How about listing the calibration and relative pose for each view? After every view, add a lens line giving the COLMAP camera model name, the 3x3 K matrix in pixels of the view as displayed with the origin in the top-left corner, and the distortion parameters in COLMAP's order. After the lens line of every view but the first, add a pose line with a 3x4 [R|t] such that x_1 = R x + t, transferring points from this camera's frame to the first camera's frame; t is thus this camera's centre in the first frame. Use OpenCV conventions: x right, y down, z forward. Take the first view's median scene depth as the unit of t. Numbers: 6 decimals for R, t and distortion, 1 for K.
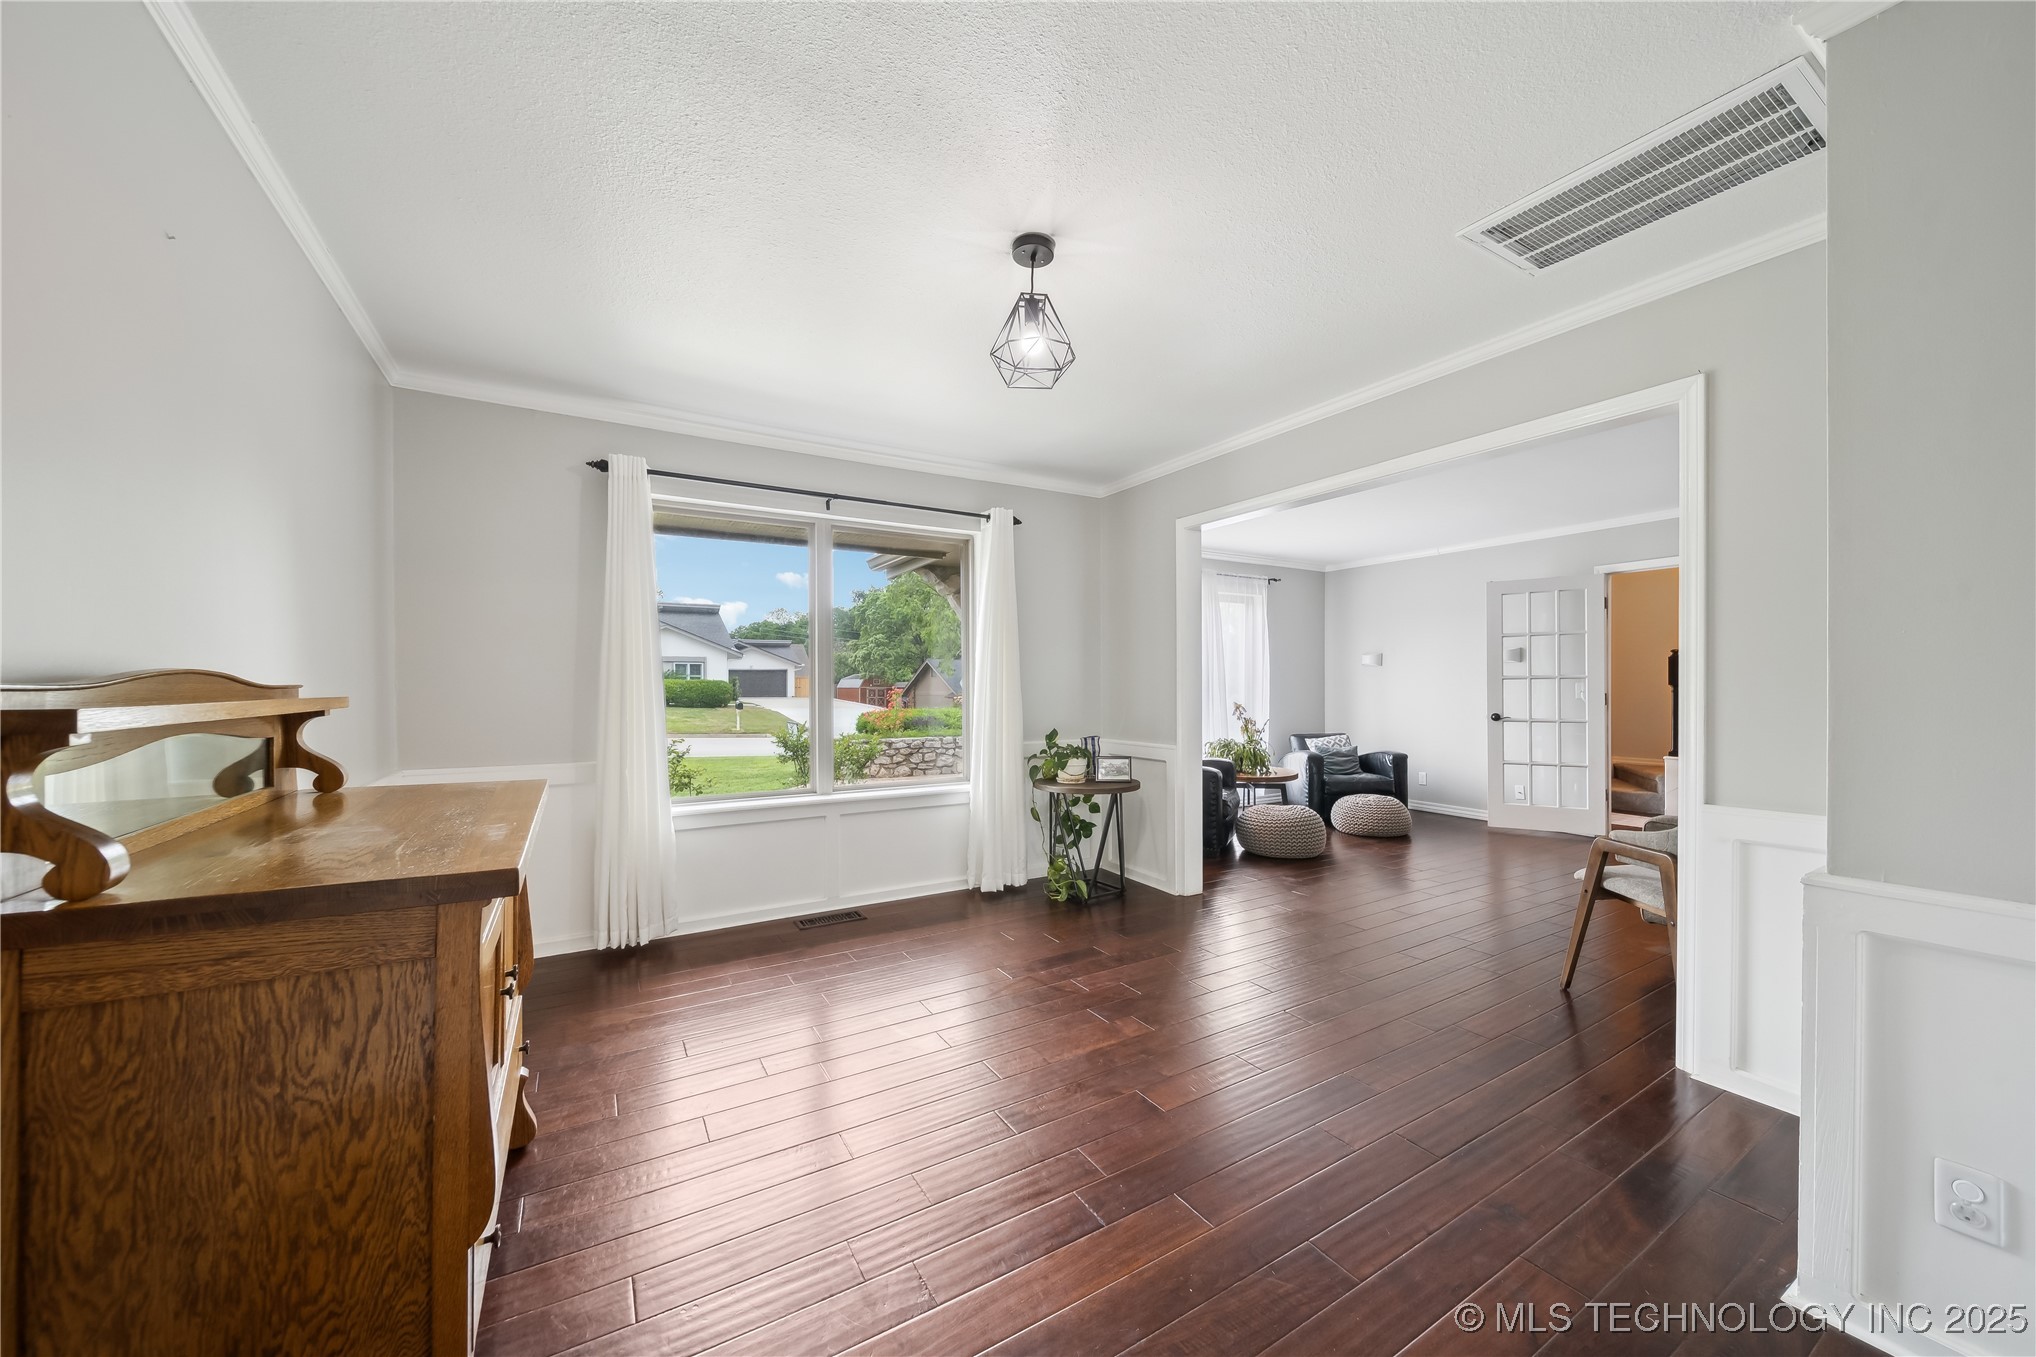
lens RADIAL K [[730.1, 0, 1018.0], [0, 730.1, 678.5], [0, 0, 1]] dist [-0.001894, -0.000303]
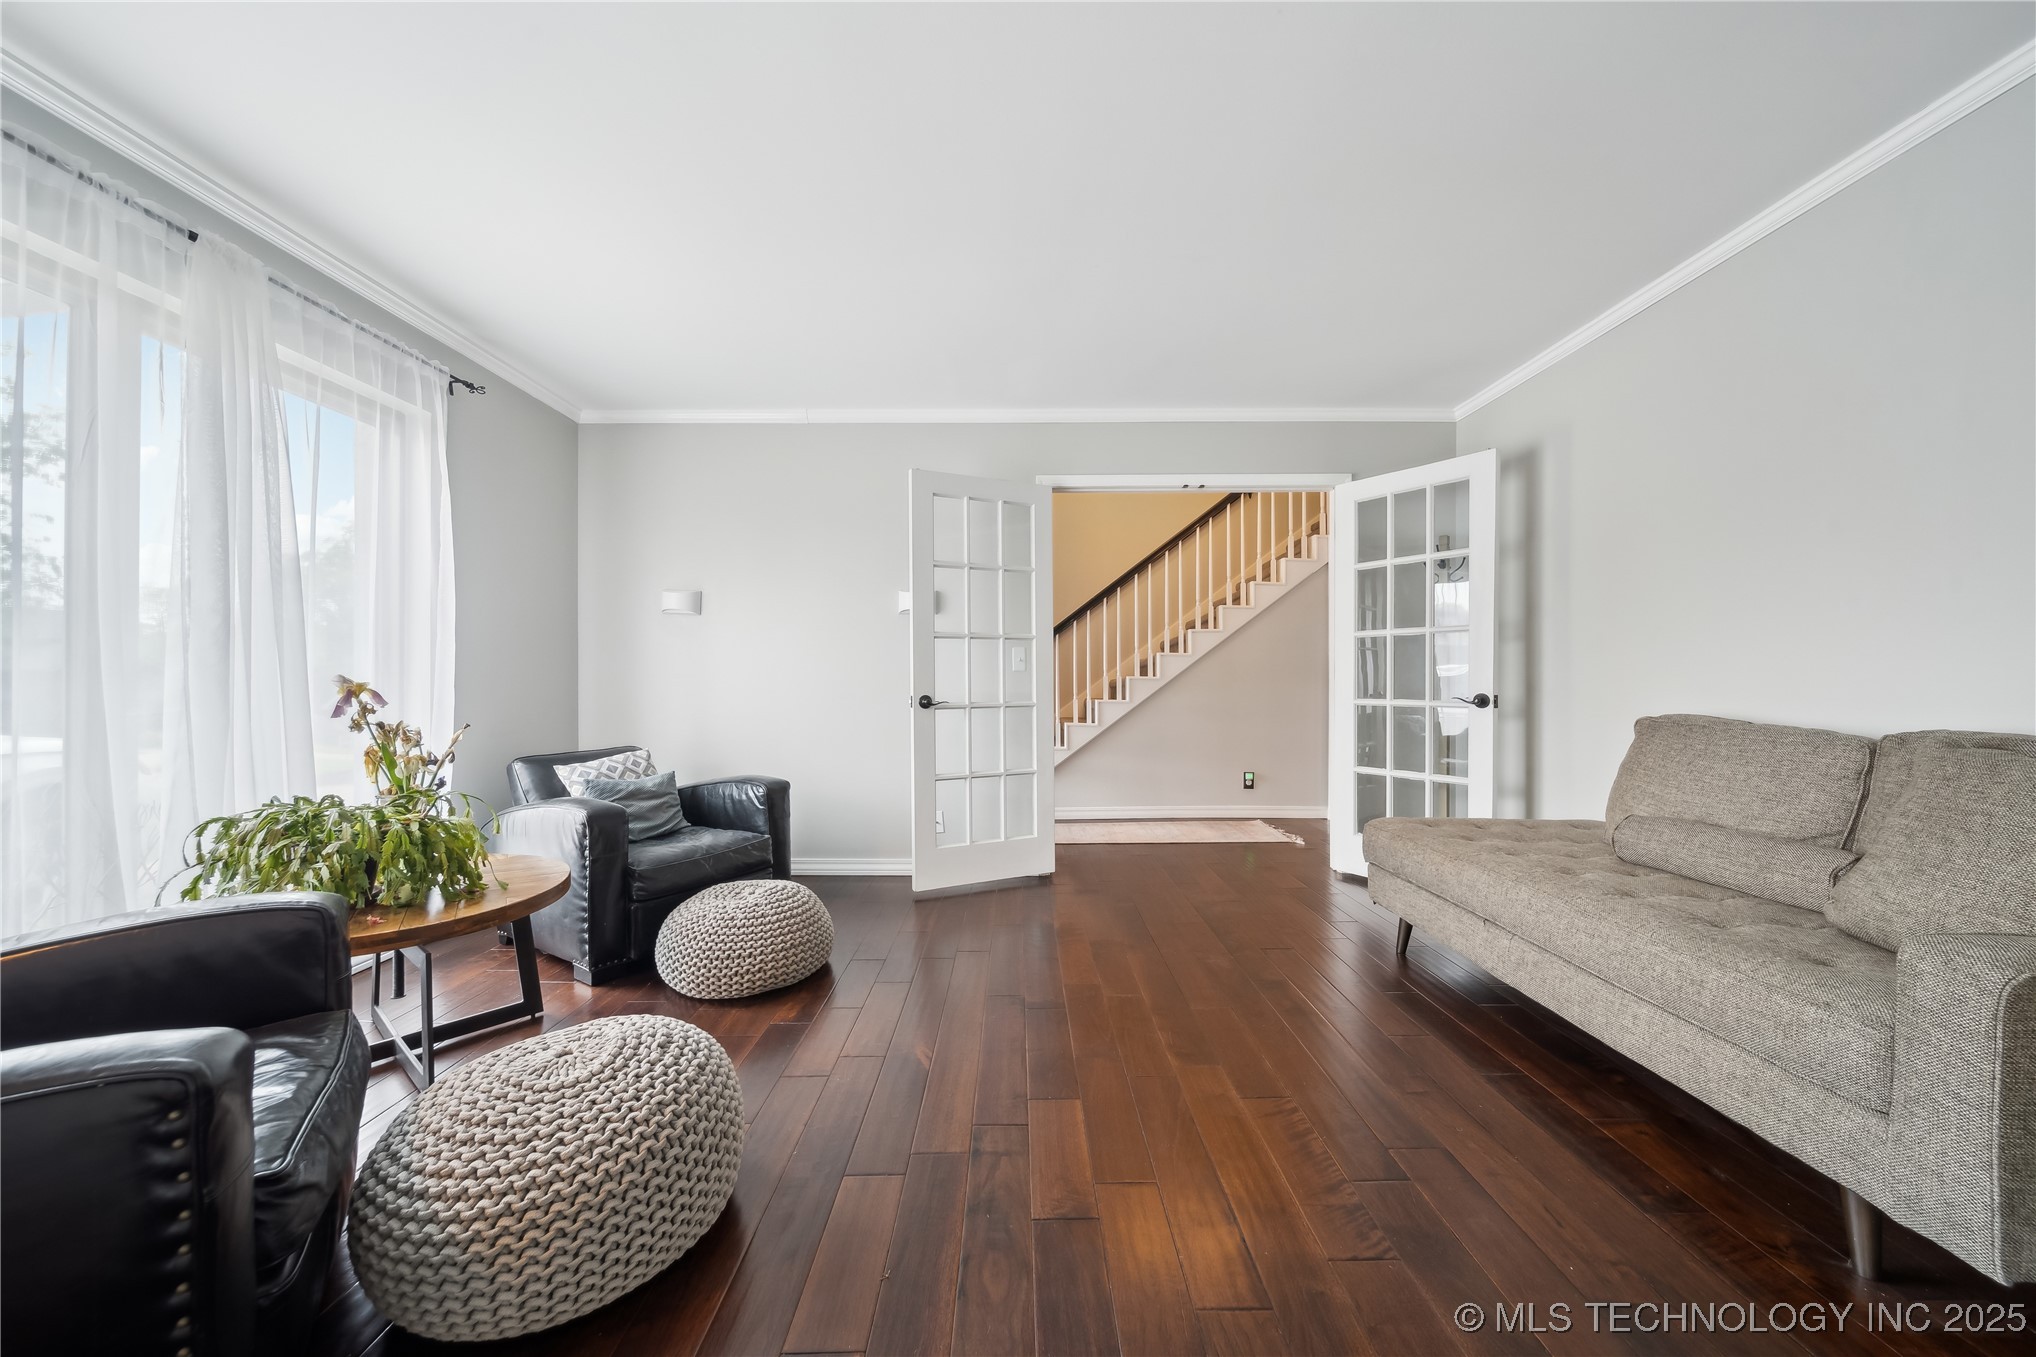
lens RADIAL K [[730.1, 0, 1018.0], [0, 730.1, 678.5], [0, 0, 1]] dist [-0.001894, -0.000303]
pose [[0.506282, 0.005979, 0.862347, 0.180063], [-0.006133, 0.999976, -0.003332, 0.034224], [-0.862346, -0.003602, 0.506306, 0.608794]]
